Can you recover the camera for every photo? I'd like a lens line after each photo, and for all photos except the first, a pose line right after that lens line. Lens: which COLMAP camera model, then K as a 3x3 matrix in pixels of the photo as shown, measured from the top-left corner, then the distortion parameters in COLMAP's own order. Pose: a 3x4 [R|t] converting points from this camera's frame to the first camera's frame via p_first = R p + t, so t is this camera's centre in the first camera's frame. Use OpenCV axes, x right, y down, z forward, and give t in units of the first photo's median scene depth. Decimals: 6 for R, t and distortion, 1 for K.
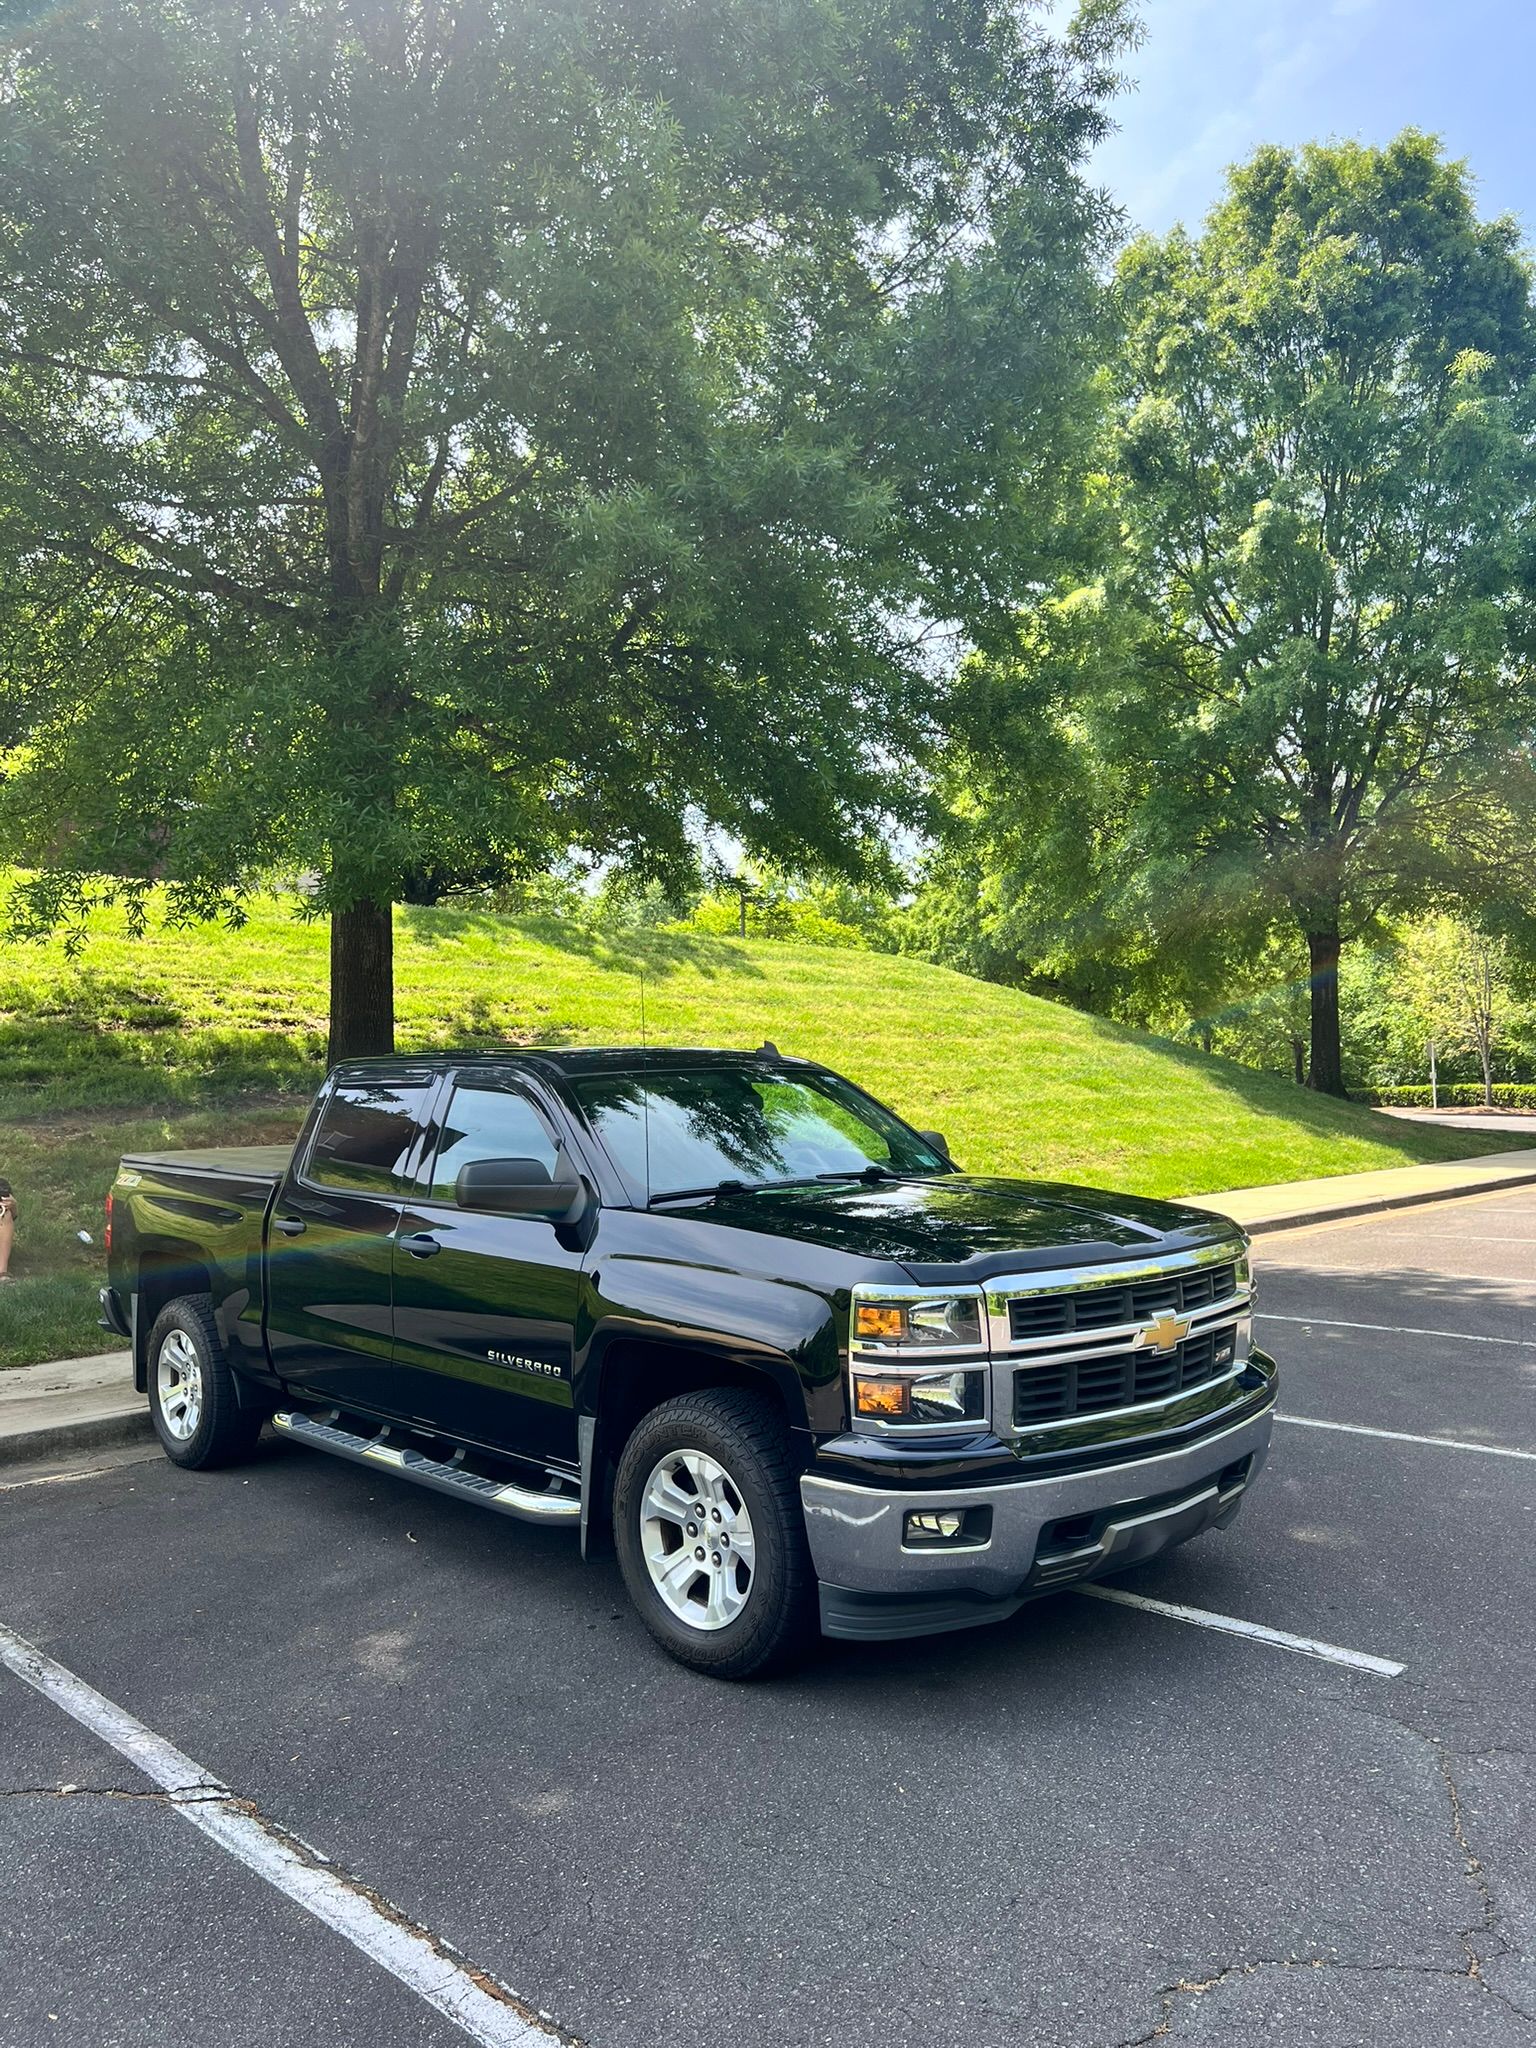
lens RADIAL K [[1528.2, 0, 768.2], [0, 1528.2, 1007.3], [0, 0, 1]] dist [0.056870, -0.057793]
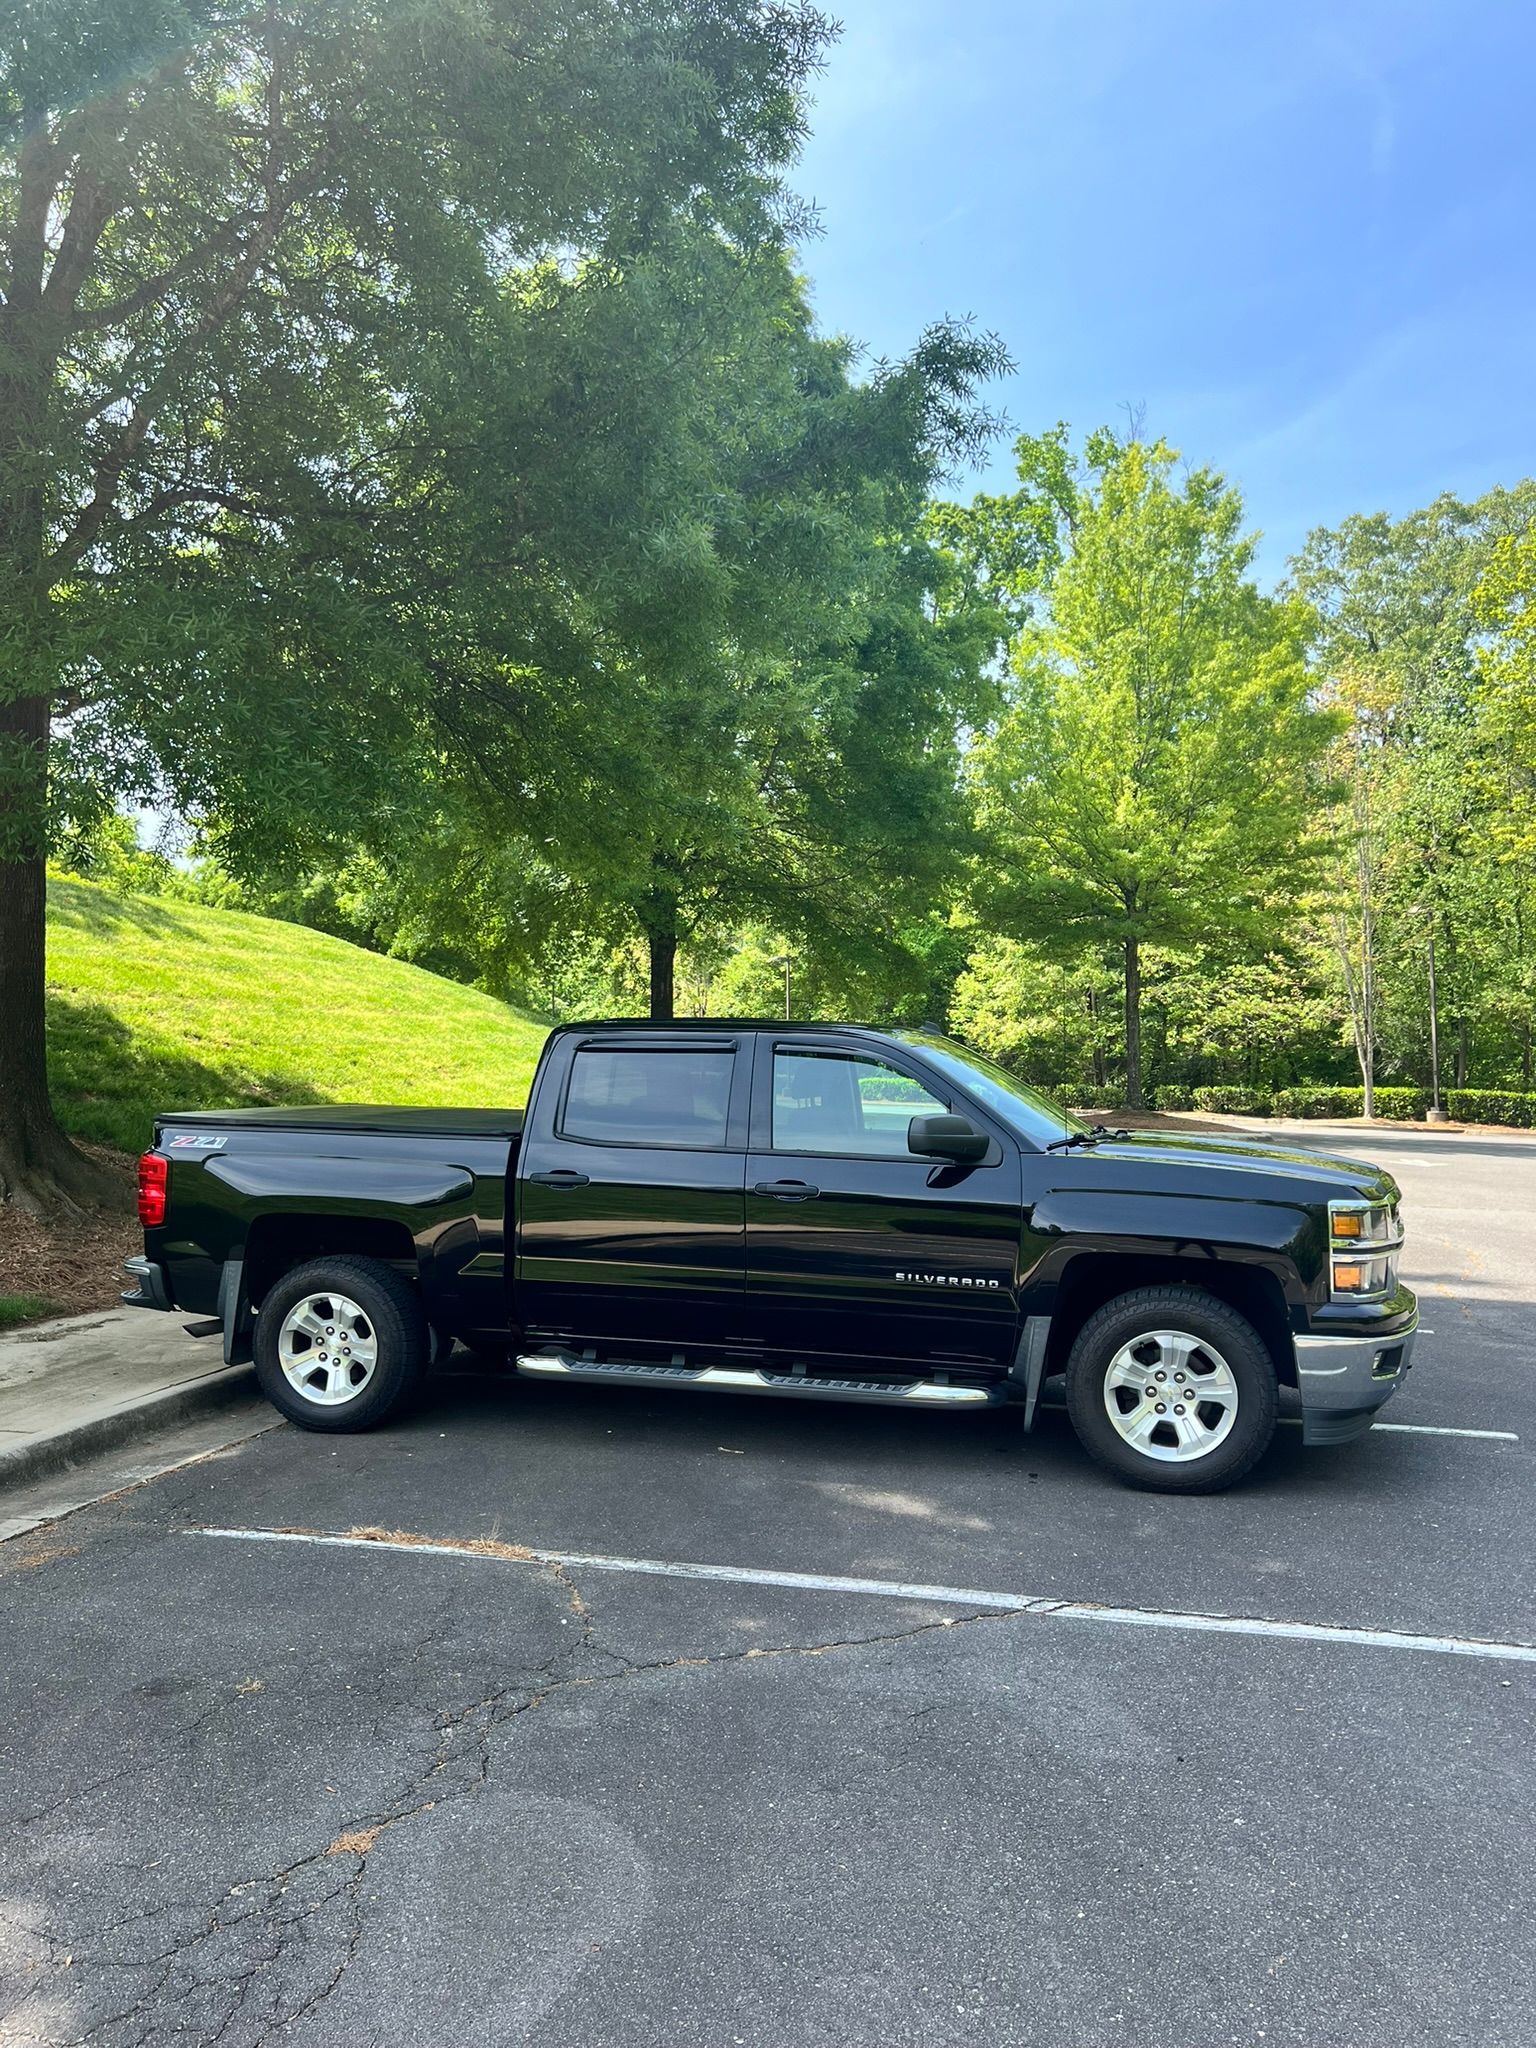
lens RADIAL K [[1528.2, 0, 764.3], [0, 1528.2, 1006.5], [0, 0, 1]] dist [0.056870, -0.057793]
pose [[0.850444, 0.046335, 0.524021, -1.081221], [-0.055918, 0.998432, 0.002467, 0.025170], [-0.523085, -0.031400, 0.851702, 0.059288]]
